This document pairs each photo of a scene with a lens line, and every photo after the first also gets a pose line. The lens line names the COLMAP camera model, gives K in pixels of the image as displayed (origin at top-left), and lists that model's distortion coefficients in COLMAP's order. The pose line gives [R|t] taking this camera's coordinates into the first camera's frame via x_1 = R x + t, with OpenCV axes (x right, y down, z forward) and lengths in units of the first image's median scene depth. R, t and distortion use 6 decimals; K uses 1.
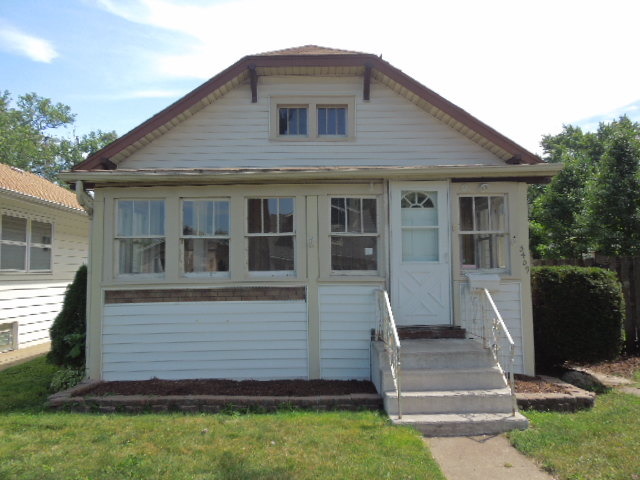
lens RADIAL K [[479.3, 0, 335.3], [0, 479.3, 243.4], [0, 0, 1]] dist [-0.041170, 0.000113]
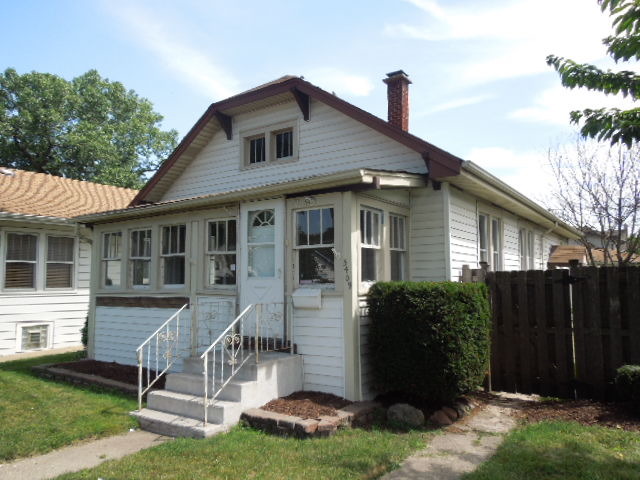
lens RADIAL K [[479.3, 0, 335.3], [0, 479.3, 243.4], [0, 0, 1]] dist [-0.041170, 0.000113]
pose [[0.825373, -0.040781, -0.563113, 0.901350], [0.039359, 0.999117, -0.014668, -0.013558], [0.563214, -0.010057, 0.826250, 0.212083]]
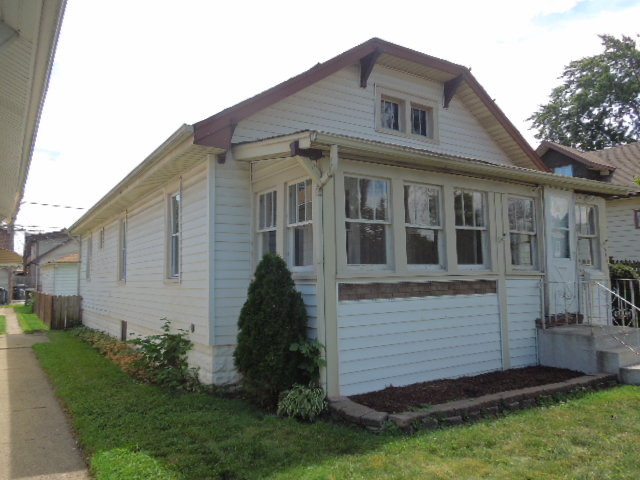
lens RADIAL K [[481.8, 0, 320.0], [0, 481.8, 240.0], [0, 0, 1]] dist [-0.000506, -0.000316]
pose [[0.854391, 0.043830, 0.517779, -0.922248], [-0.028892, 0.998902, -0.036881, 0.052806], [-0.518827, 0.016551, 0.854719, 0.304864]]
